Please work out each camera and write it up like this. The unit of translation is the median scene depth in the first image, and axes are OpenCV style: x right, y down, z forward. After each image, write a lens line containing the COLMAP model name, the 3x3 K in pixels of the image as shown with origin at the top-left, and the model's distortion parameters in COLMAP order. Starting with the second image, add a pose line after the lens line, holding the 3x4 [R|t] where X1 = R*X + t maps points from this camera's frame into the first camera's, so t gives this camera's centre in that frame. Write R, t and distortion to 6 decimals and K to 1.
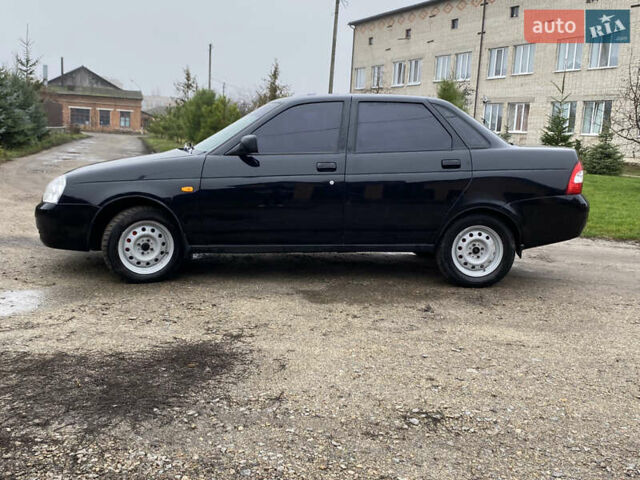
lens RADIAL K [[682.6, 0, 320.0], [0, 682.6, 240.0], [0, 0, 1]] dist [0.087712, -0.163445]
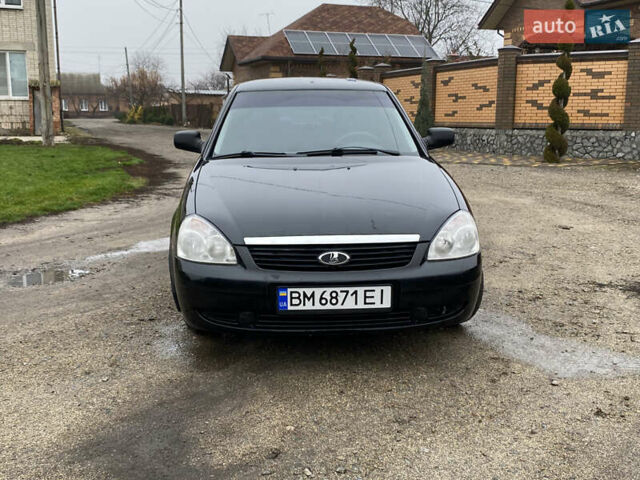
lens RADIAL K [[682.6, 0, 320.0], [0, 682.6, 240.0], [0, 0, 1]] dist [0.087712, -0.163445]
pose [[0.015322, -0.243428, 0.969798, -0.982273], [0.160113, 0.957993, 0.237936, -0.235865], [-0.986980, 0.151631, 0.053654, 1.044801]]
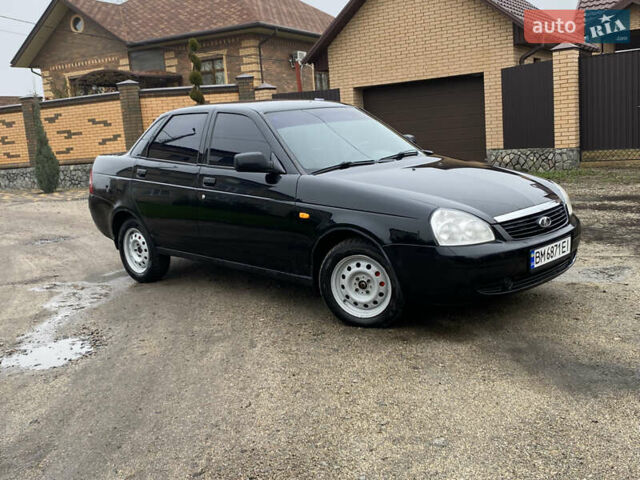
lens RADIAL K [[682.6, 0, 320.0], [0, 682.6, 240.0], [0, 0, 1]] dist [0.087712, -0.163445]
pose [[-0.663098, -0.128559, 0.737410, -0.794933], [0.154567, 0.940393, 0.302937, -0.343981], [-0.732400, 0.314856, -0.603701, 1.809898]]
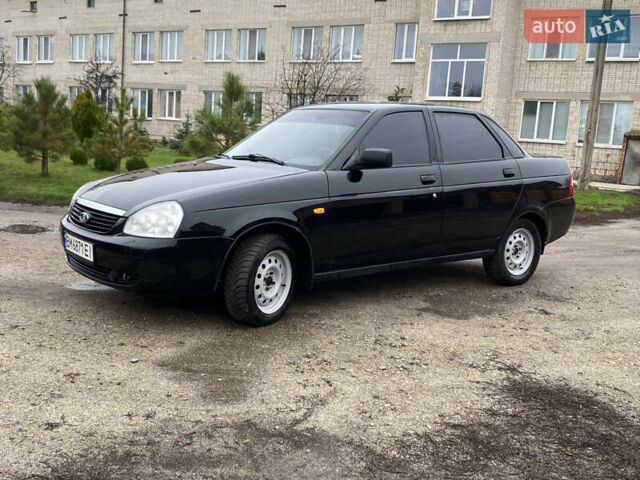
lens RADIAL K [[682.6, 0, 320.0], [0, 682.6, 240.0], [0, 0, 1]] dist [0.087712, -0.163445]
pose [[0.839548, -0.077831, 0.537681, -0.616496], [0.064579, 0.996965, 0.043479, -0.069262], [-0.539433, -0.001779, 0.842027, 0.249958]]
